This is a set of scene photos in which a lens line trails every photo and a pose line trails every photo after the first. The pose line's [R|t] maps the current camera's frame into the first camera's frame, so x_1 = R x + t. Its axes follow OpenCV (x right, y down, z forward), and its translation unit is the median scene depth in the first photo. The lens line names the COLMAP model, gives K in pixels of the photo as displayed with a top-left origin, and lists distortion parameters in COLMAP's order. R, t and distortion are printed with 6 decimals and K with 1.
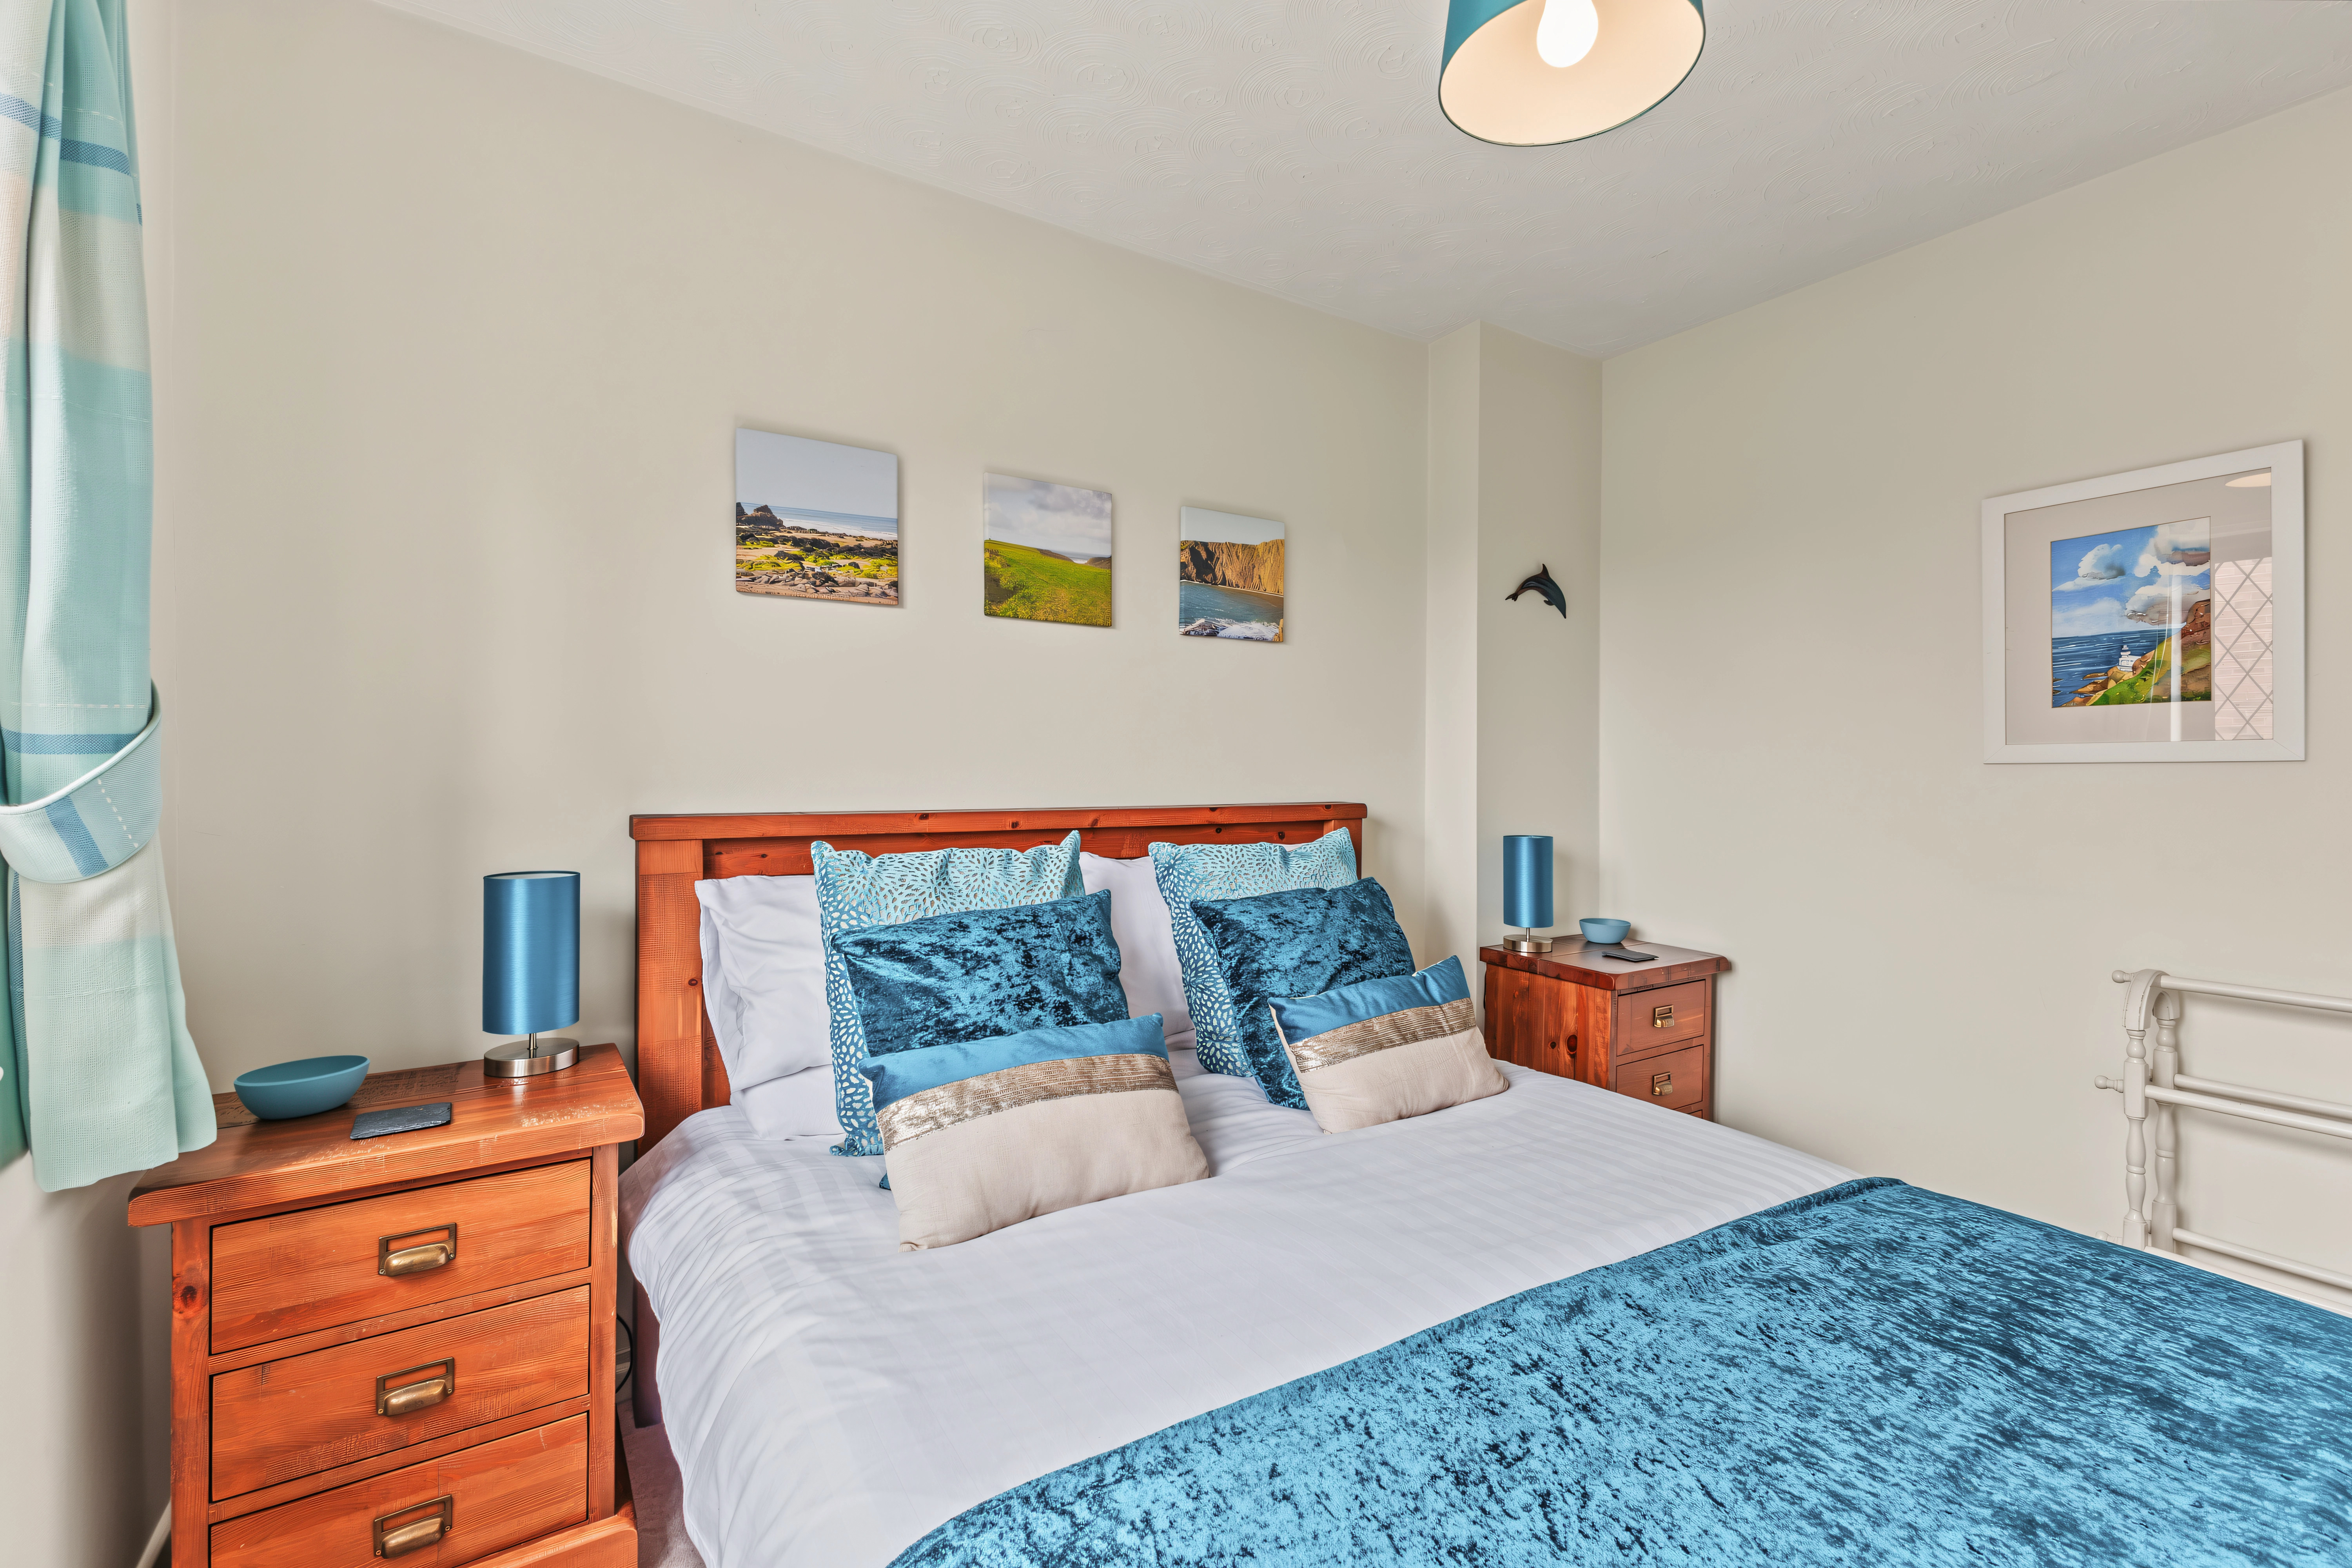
lens RADIAL K [[1022.9, 0, 1180.1], [0, 1022.9, 775.5], [0, 0, 1]] dist [0.008664, -0.000480]
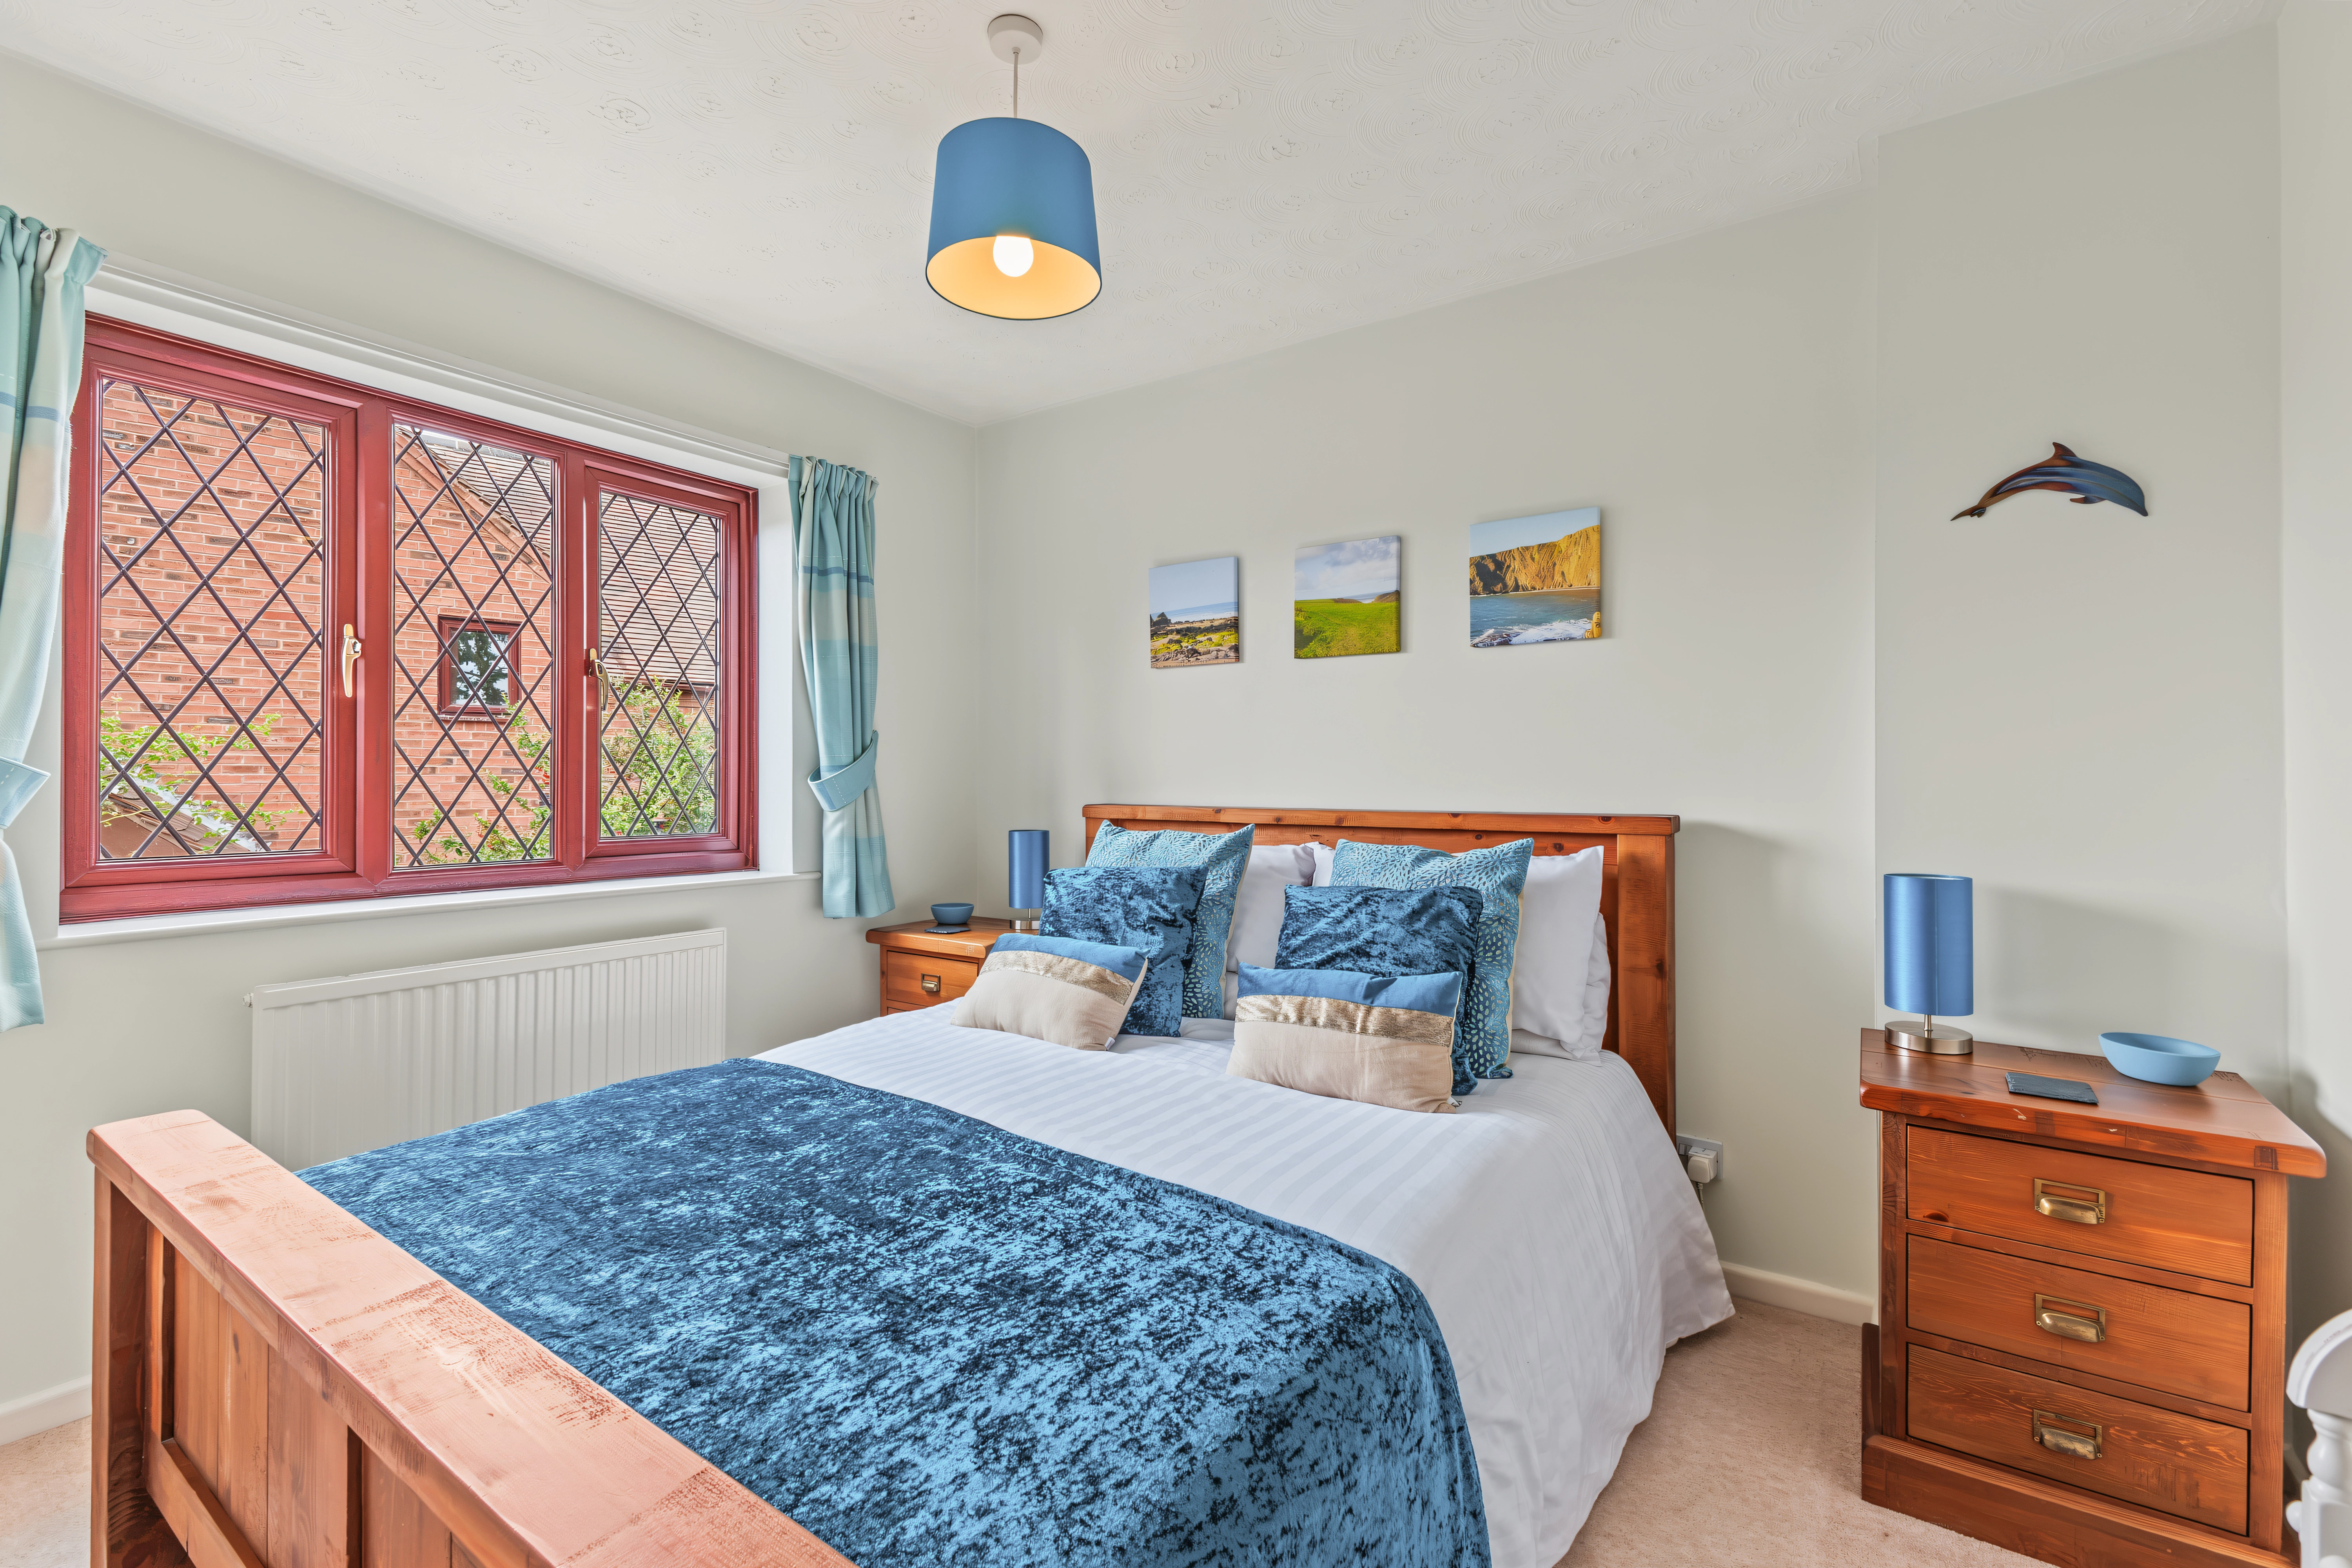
lens RADIAL K [[1022.9, 0, 1181.3], [0, 1022.9, 778.0], [0, 0, 1]] dist [0.008664, -0.000480]
pose [[0.382018, 0.001288, -0.924154, 0.892029], [-0.003158, 0.999995, 0.000088, -0.003755], [0.924150, 0.002885, 0.382020, 0.340055]]
